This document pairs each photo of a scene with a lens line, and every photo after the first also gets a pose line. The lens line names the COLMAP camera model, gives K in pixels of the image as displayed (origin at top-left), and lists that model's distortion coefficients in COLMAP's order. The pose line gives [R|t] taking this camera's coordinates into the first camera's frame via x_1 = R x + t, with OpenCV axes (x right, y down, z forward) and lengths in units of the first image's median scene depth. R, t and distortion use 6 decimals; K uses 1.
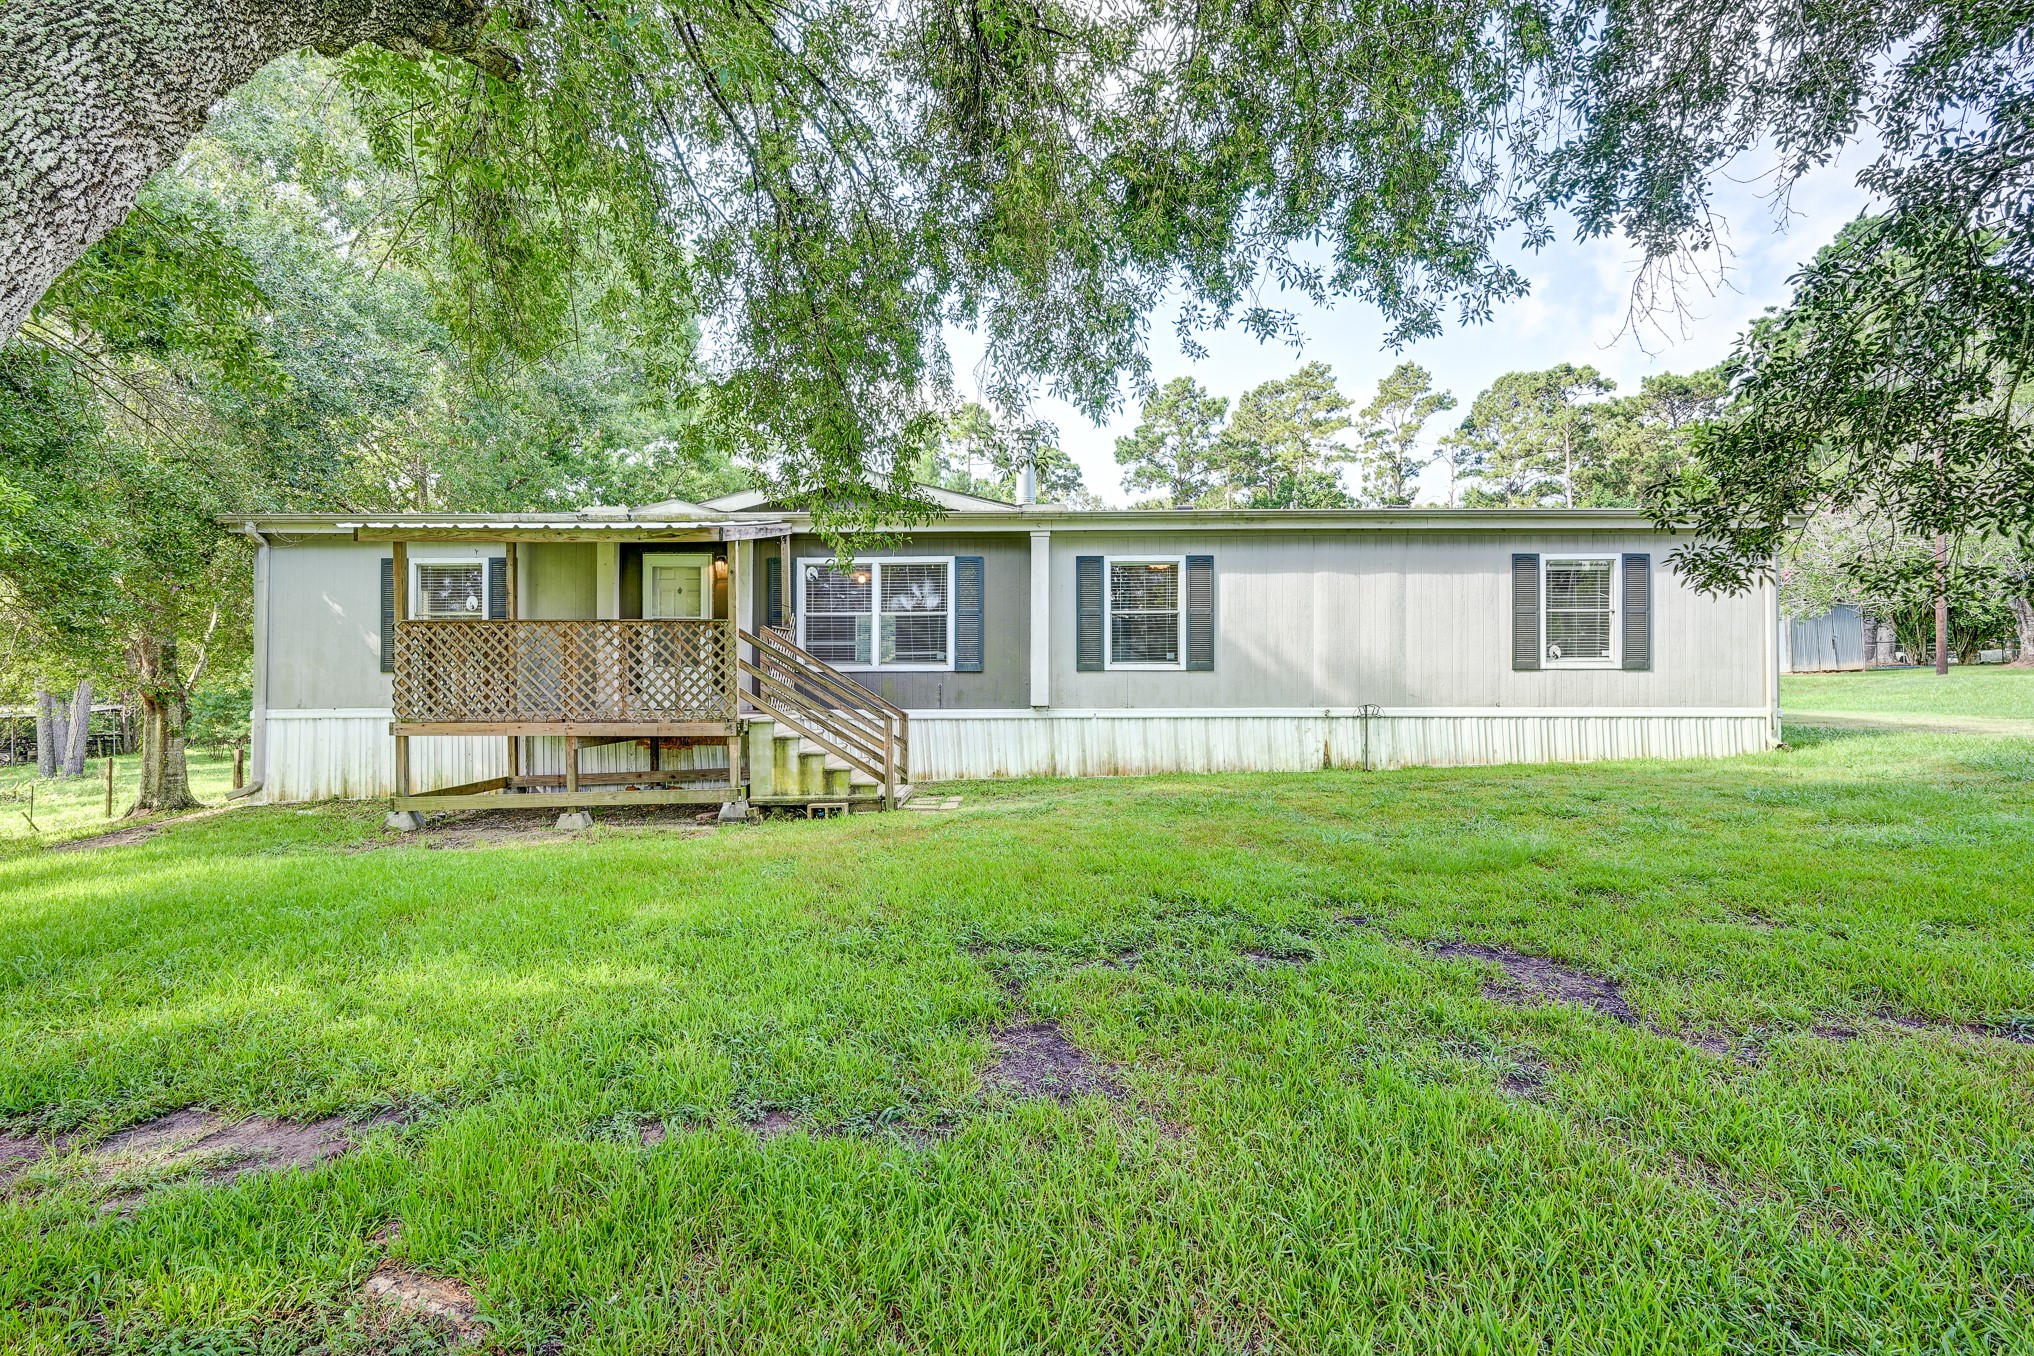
lens RADIAL K [[950.4, 0, 1021.1], [0, 950.4, 680.1], [0, 0, 1]] dist [-0.000007, 0.000144]
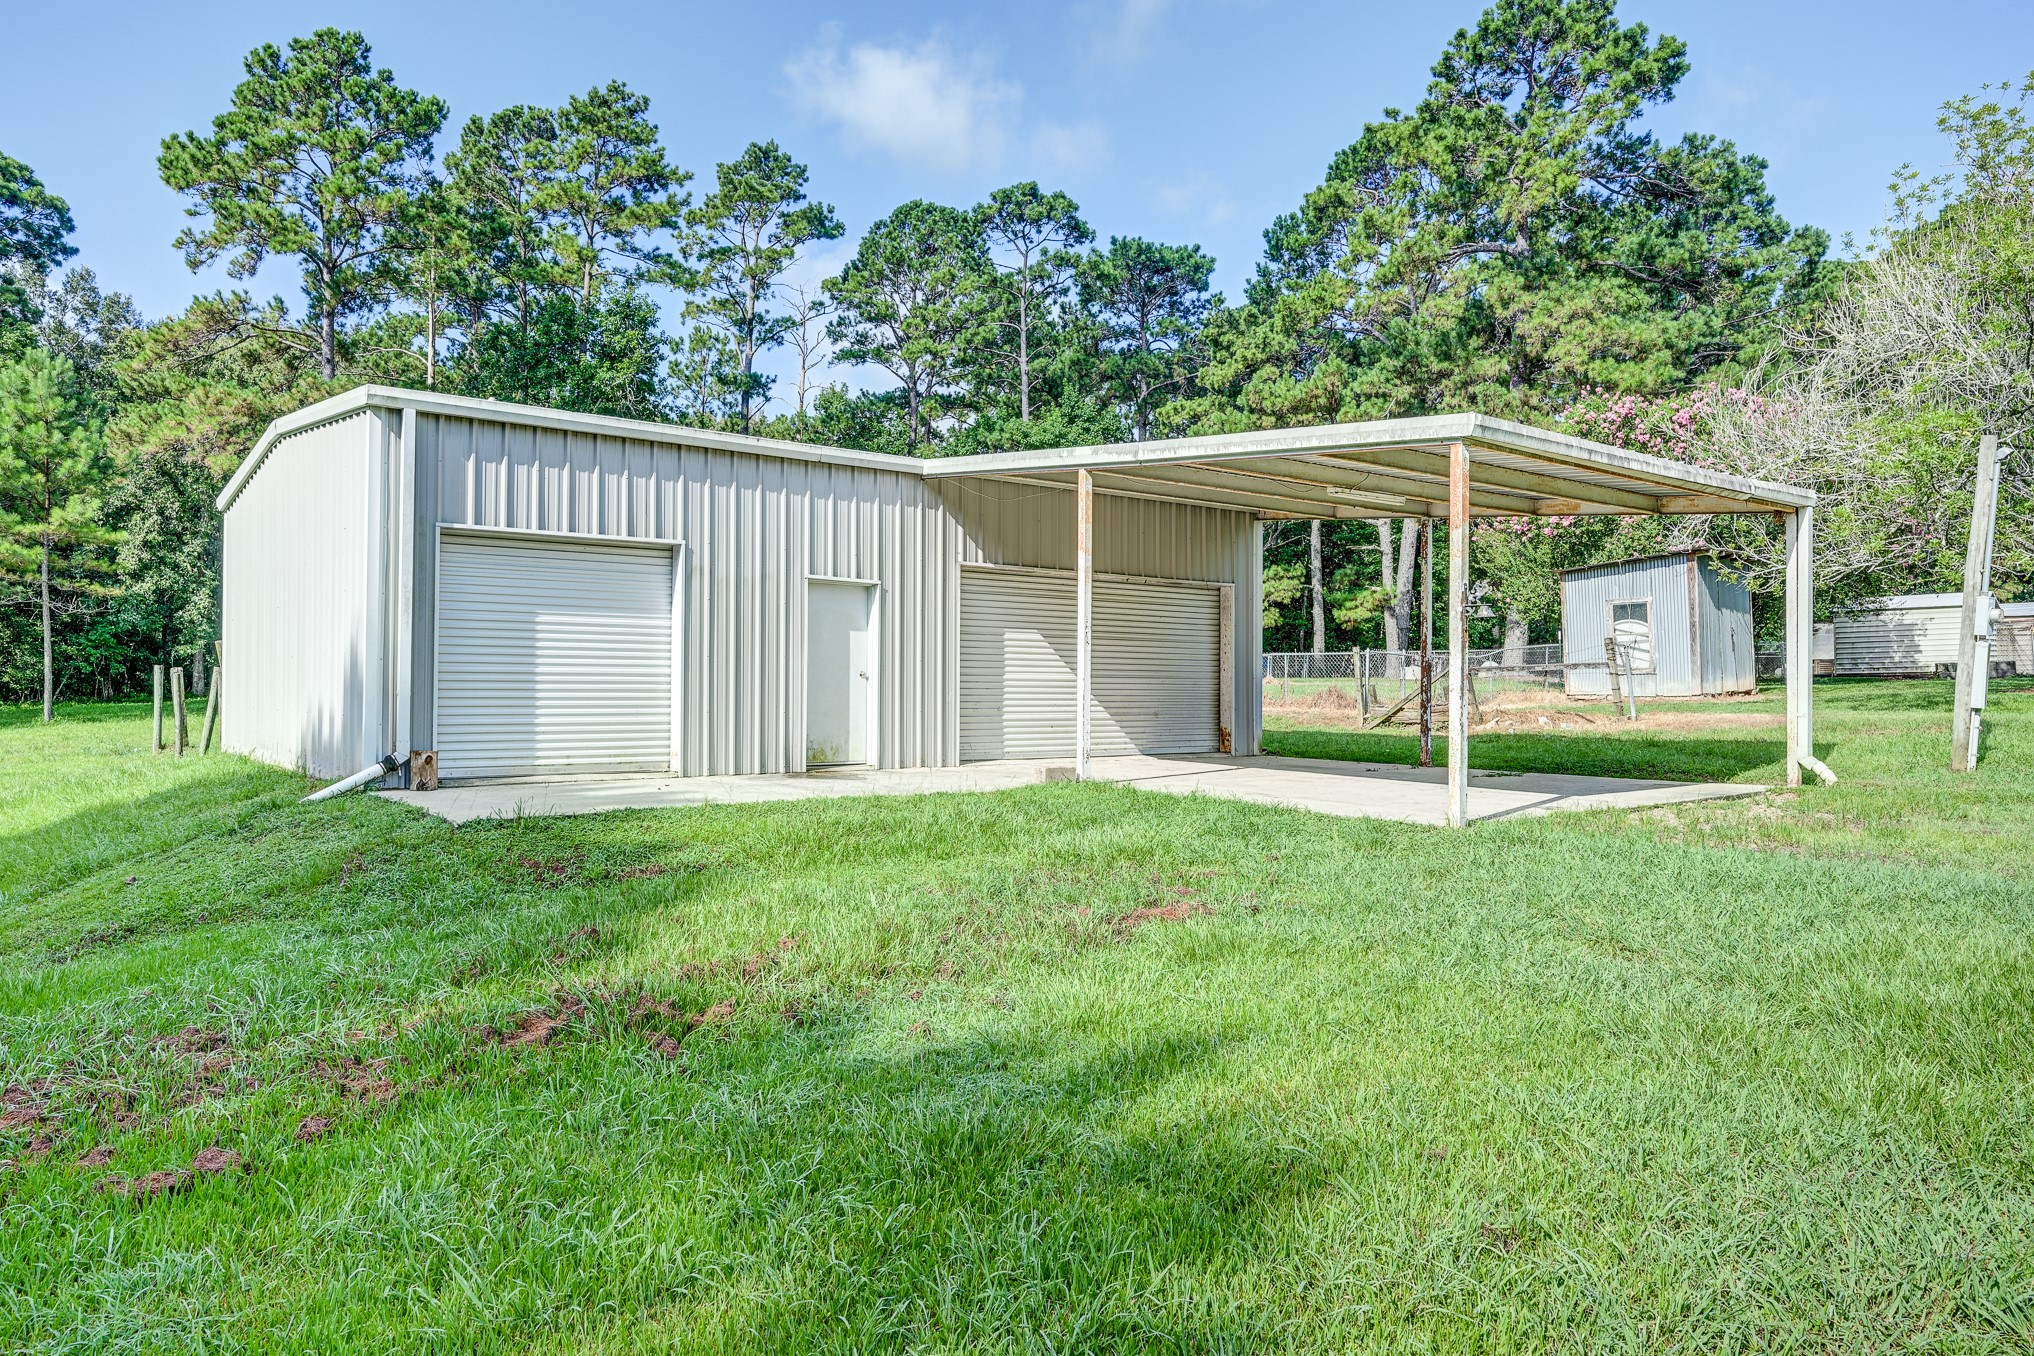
lens RADIAL K [[1331.9, 0, 1014.9], [0, 1331.9, 667.7], [0, 0, 1]] dist [-0.009678, 0.002312]
pose [[0.786487, 0.014215, 0.617444, 0.224201], [-0.003361, 0.999819, -0.018737, -0.024319], [-0.617598, 0.012661, 0.786392, 1.880393]]
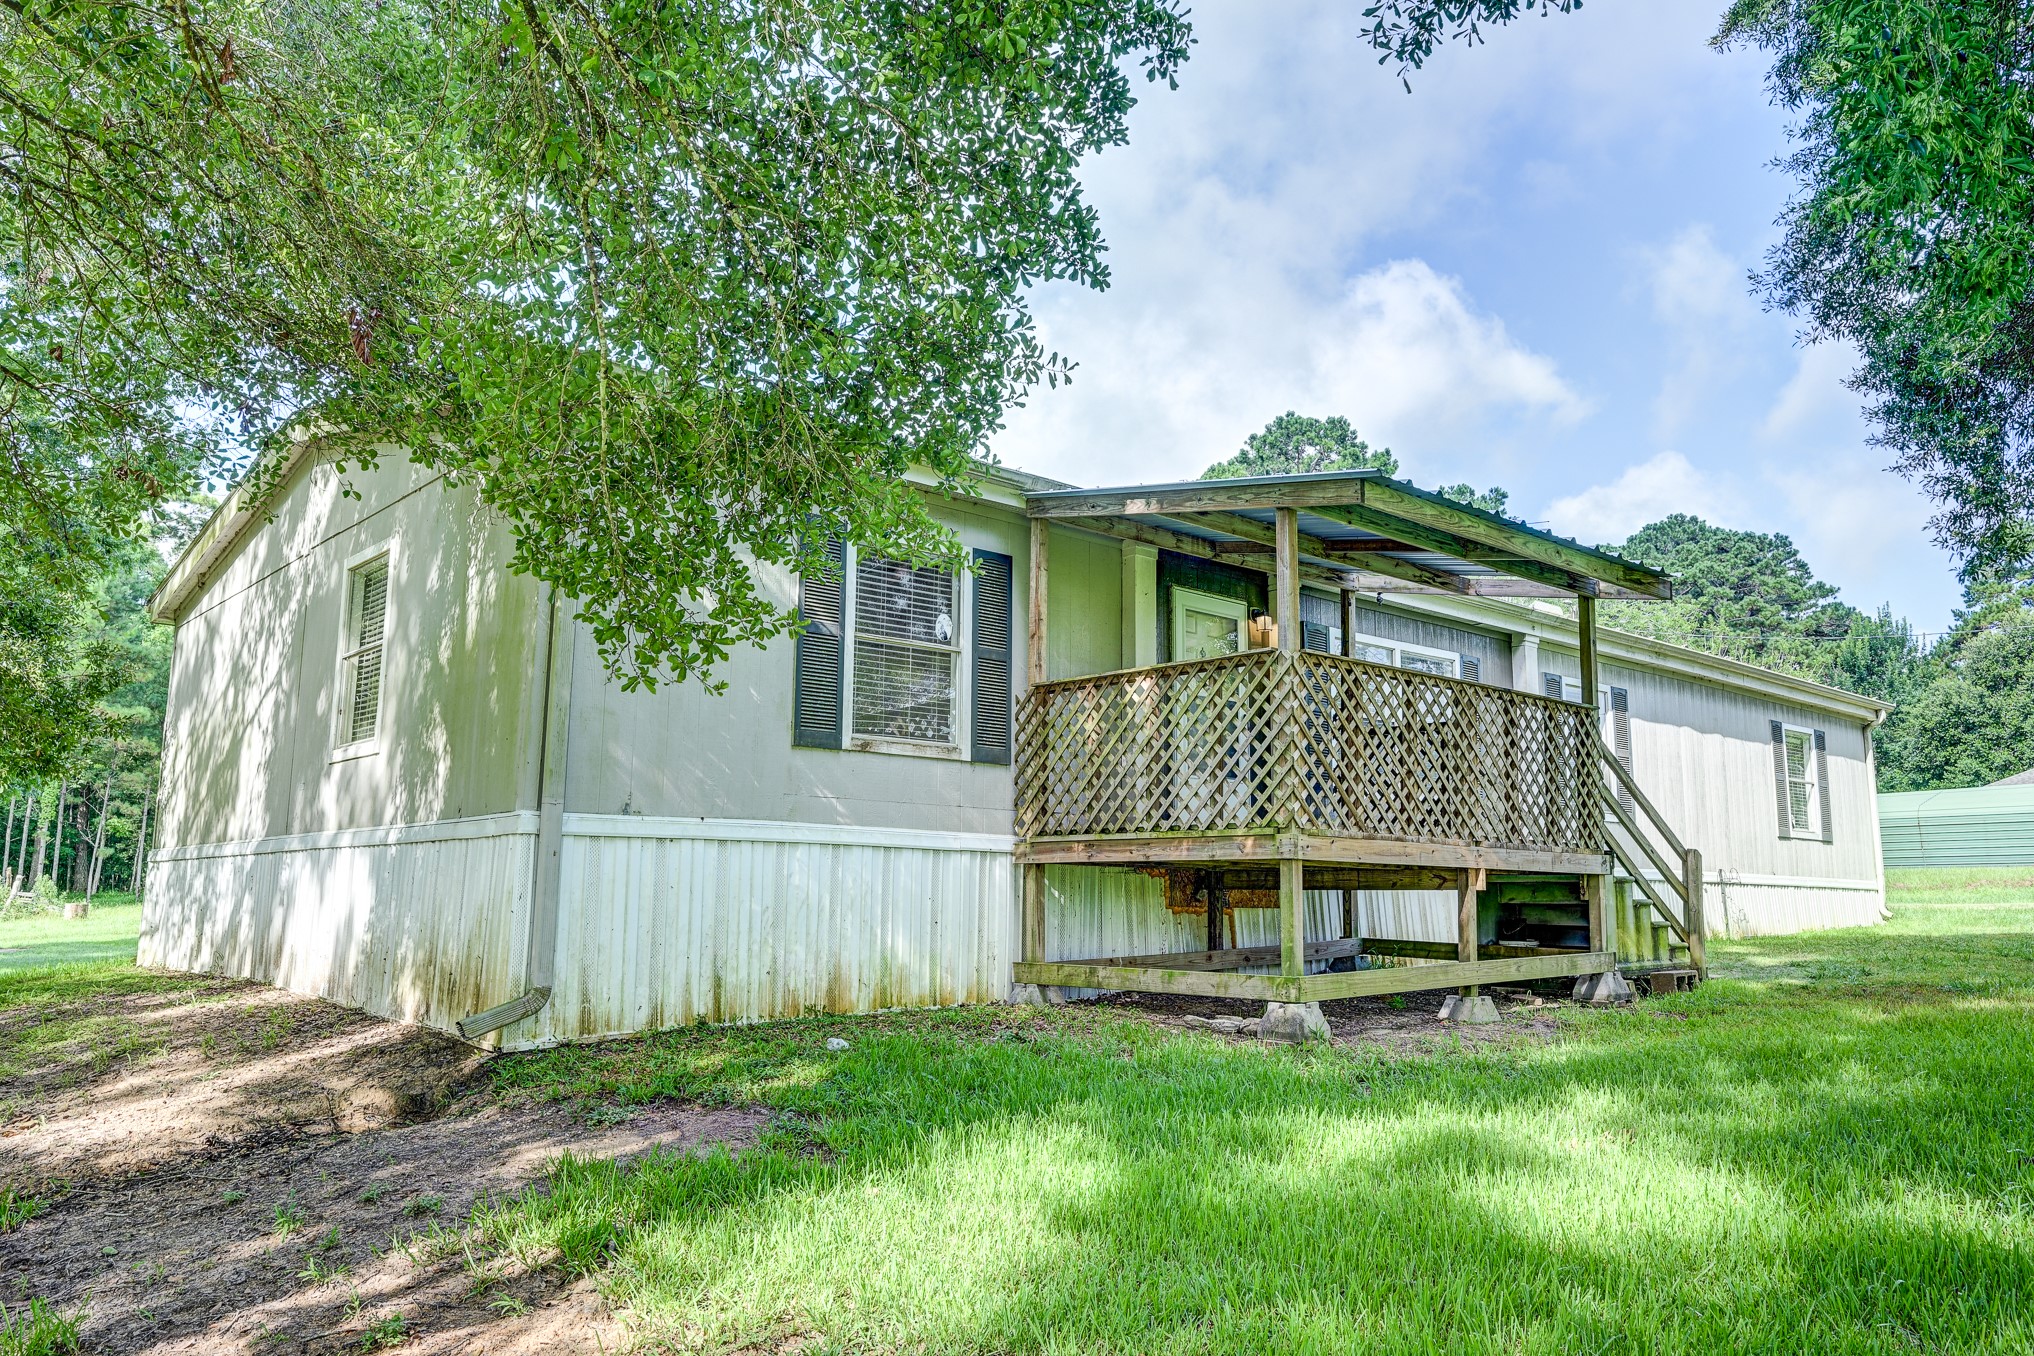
lens RADIAL K [[1475.9, 0, 1011.2], [0, 1475.9, 667.5], [0, 0, 1]] dist [0.002304, -0.000629]
pose [[0.748277, 0.114395, 0.653448, -1.079880], [-0.008766, 0.986639, -0.162687, 0.071826], [-0.663328, 0.116007, 0.739282, 0.383379]]
